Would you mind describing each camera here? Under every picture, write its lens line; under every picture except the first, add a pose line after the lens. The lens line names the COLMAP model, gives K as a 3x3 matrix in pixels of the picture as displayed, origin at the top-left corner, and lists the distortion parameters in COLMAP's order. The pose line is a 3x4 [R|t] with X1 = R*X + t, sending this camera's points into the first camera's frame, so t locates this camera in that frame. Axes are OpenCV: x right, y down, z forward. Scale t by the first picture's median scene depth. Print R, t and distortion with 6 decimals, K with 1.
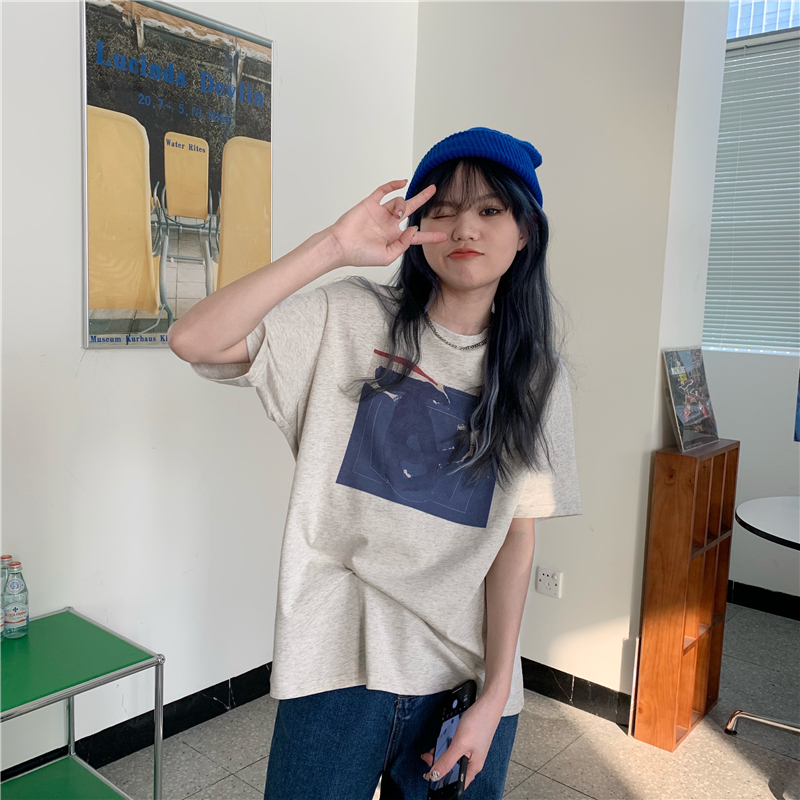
lens RADIAL K [[820.1, 0, 394.7], [0, 820.1, 395.8], [0, 0, 1]] dist [-0.001768, 0.000000]
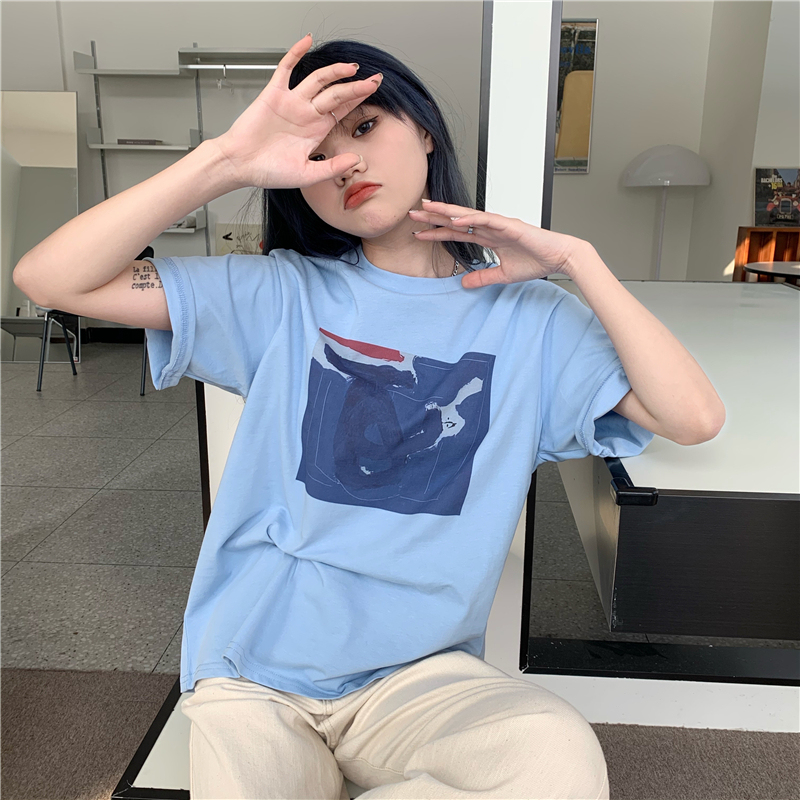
lens RADIAL K [[820.1, 0, 401.0], [0, 820.1, 400.7], [0, 0, 1]] dist [-0.001768, 0.000000]
pose [[0.602585, 0.179406, -0.777628, 1.368375], [-0.079301, 0.983042, 0.165346, 0.210007], [0.794105, -0.037969, 0.606594, -0.686082]]
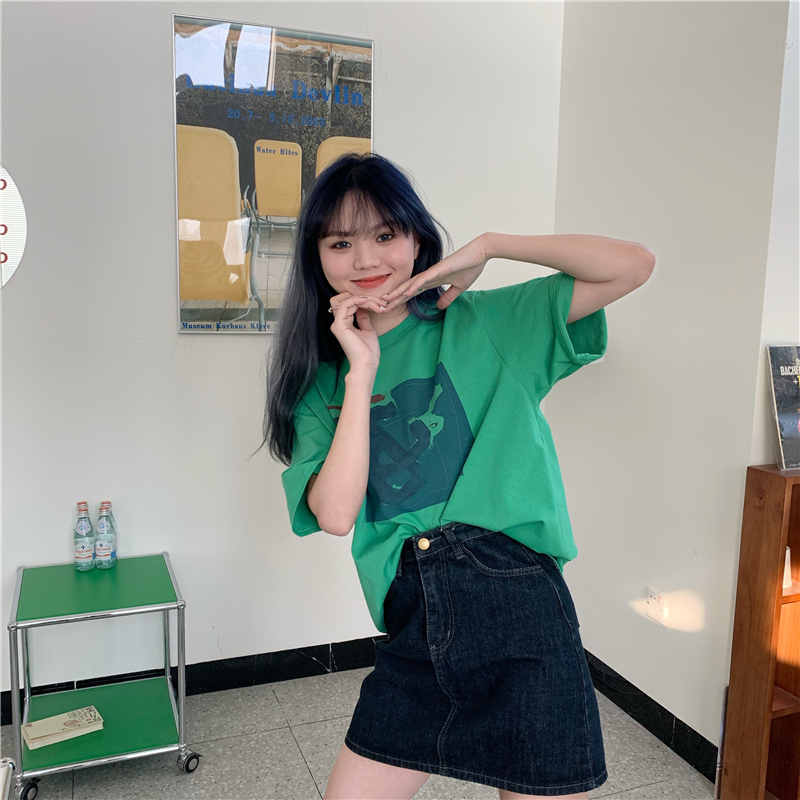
lens RADIAL K [[820.1, 0, 400.8], [0, 820.1, 397.3], [0, 0, 1]] dist [-0.001768, 0.000000]
pose [[0.881463, 0.047768, -0.469831, 0.410655], [-0.042831, 0.998857, 0.021199, -0.004906], [0.470307, 0.001437, 0.882502, 0.104599]]
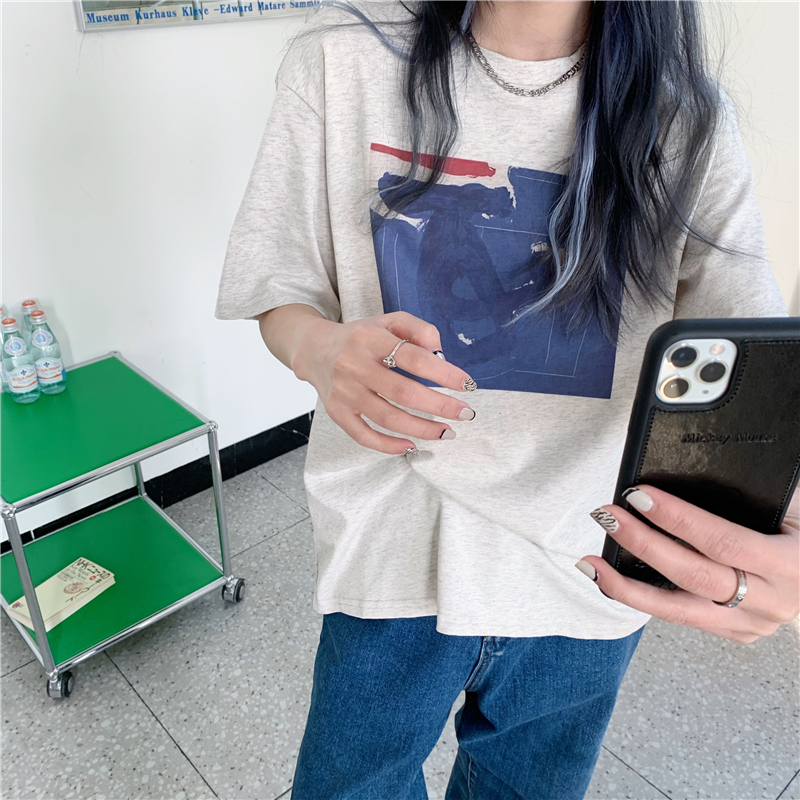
lens RADIAL K [[820.1, 0, 394.2], [0, 820.1, 395.2], [0, 0, 1]] dist [-0.001768, 0.000000]
pose [[0.991937, 0.041056, -0.119895, 0.008770], [0.010736, 0.915446, 0.402299, -0.046999], [0.126274, -0.400342, 0.907624, 0.198714]]
